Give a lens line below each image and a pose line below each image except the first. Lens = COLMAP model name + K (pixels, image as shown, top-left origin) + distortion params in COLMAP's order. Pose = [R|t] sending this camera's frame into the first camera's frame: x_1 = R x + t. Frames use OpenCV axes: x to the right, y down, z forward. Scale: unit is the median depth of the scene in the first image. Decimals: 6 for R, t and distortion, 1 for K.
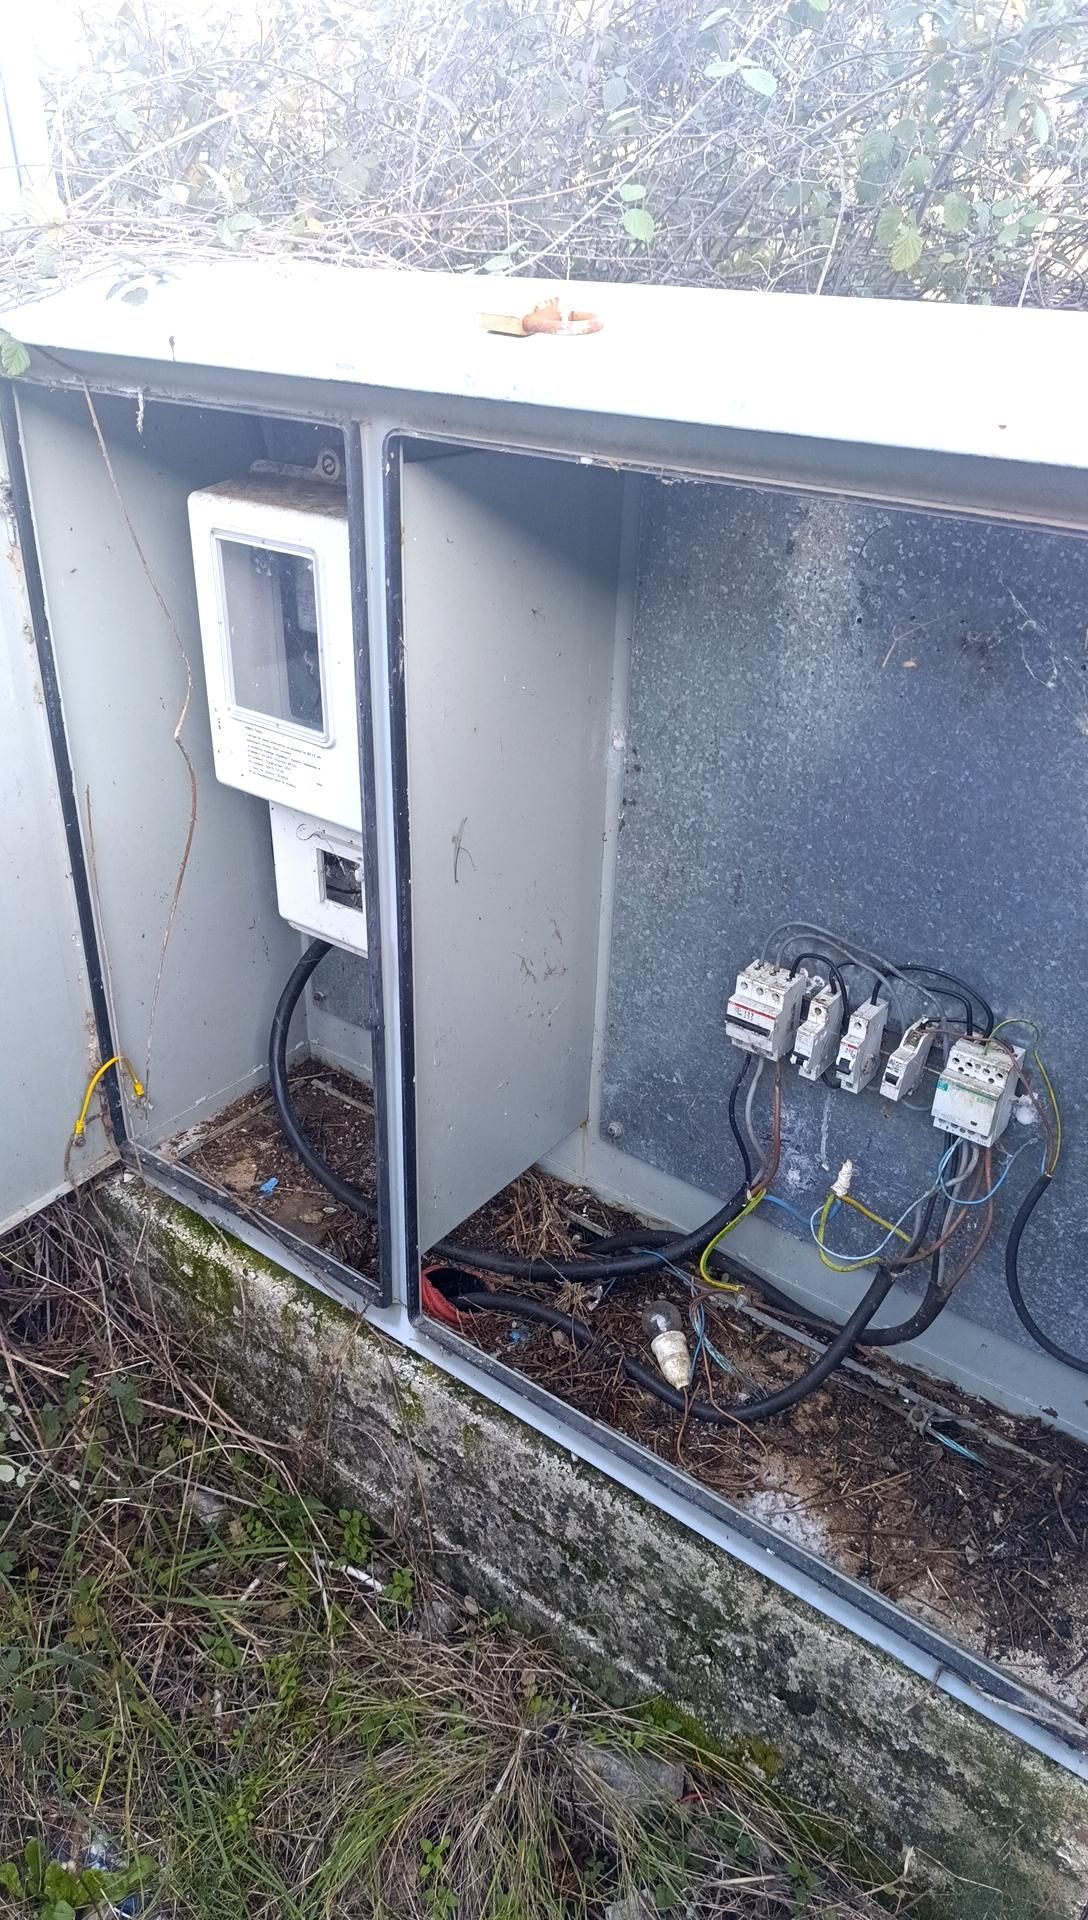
lens RADIAL K [[1339.4, 0, 544.0], [0, 1339.4, 960.0], [0, 0, 1]] dist [-0.027482, -0.001753]
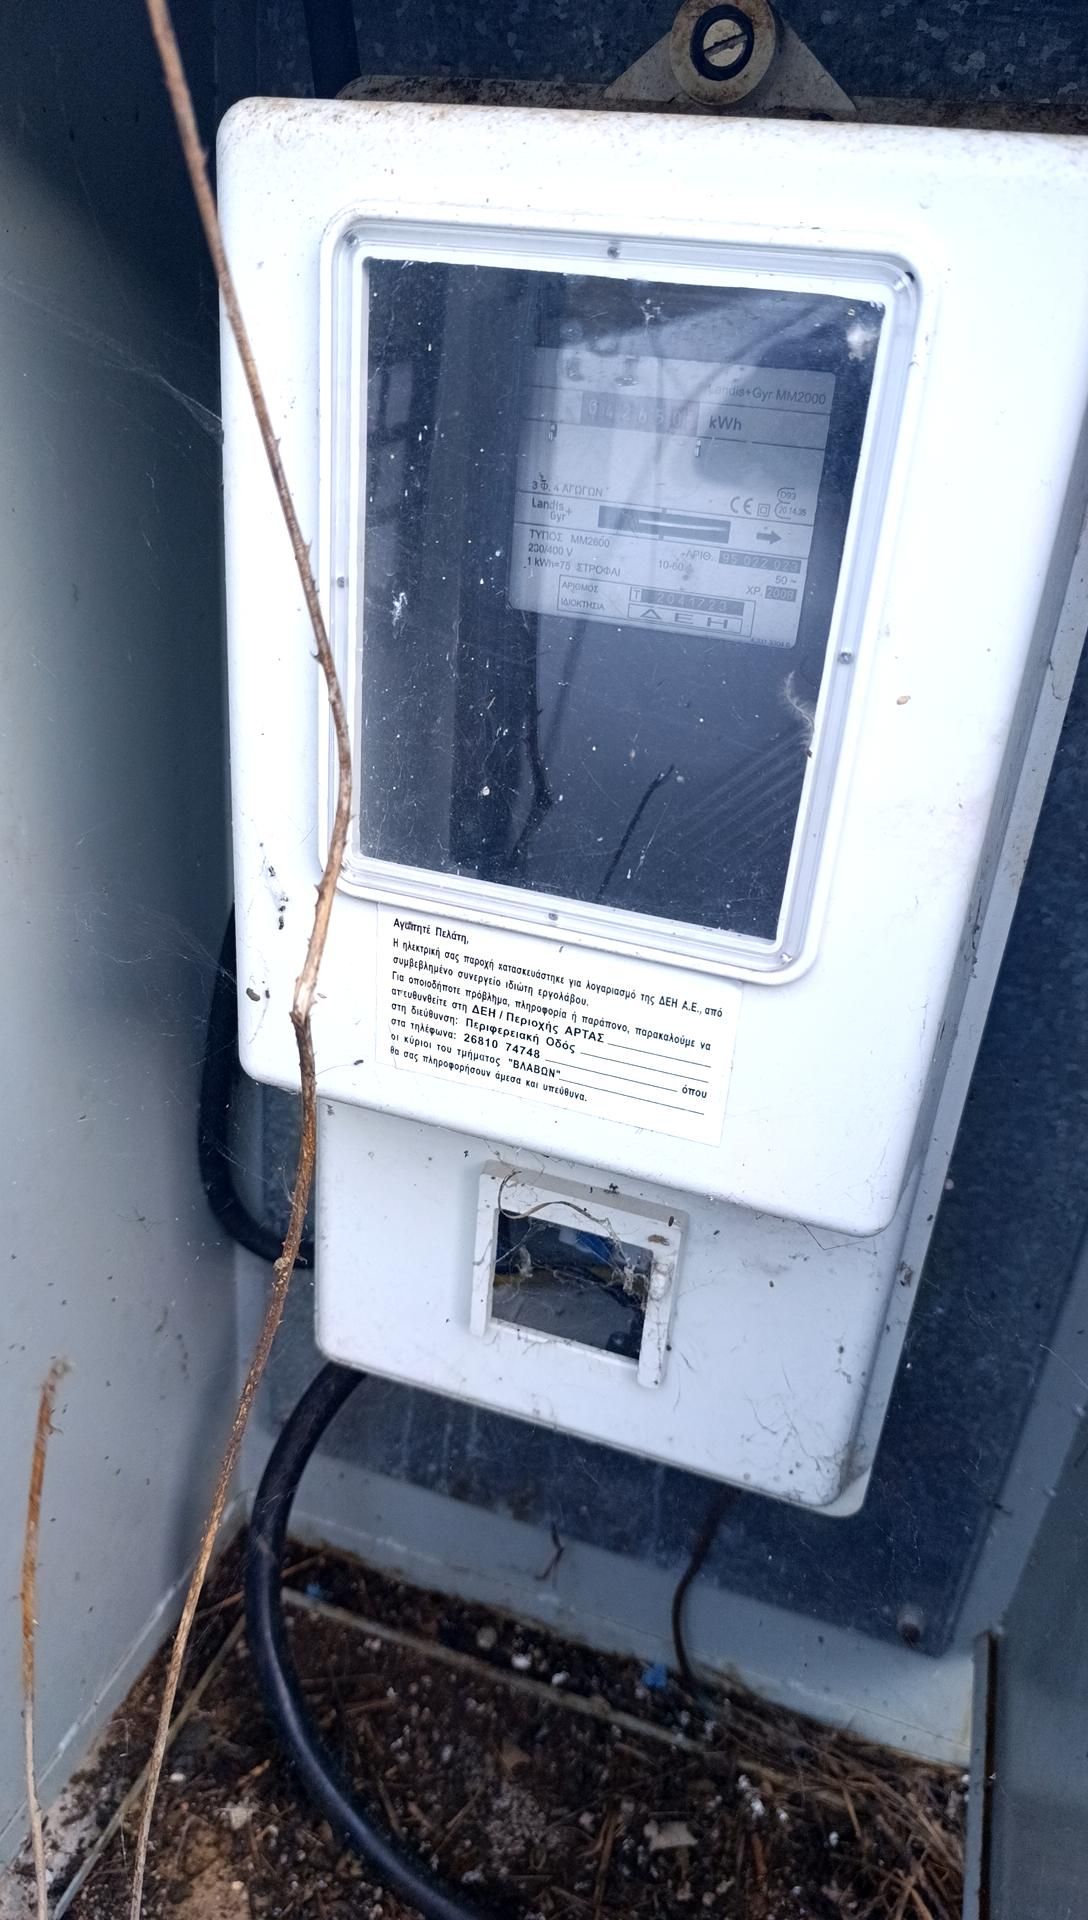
lens RADIAL K [[1339.4, 0, 544.0], [0, 1339.4, 960.0], [0, 0, 1]] dist [-0.027482, -0.001753]
pose [[0.940837, -0.098977, 0.324083, -0.270348], [0.110568, 0.993714, -0.017501, -0.144689], [-0.320314, 0.052299, 0.945867, 0.642100]]
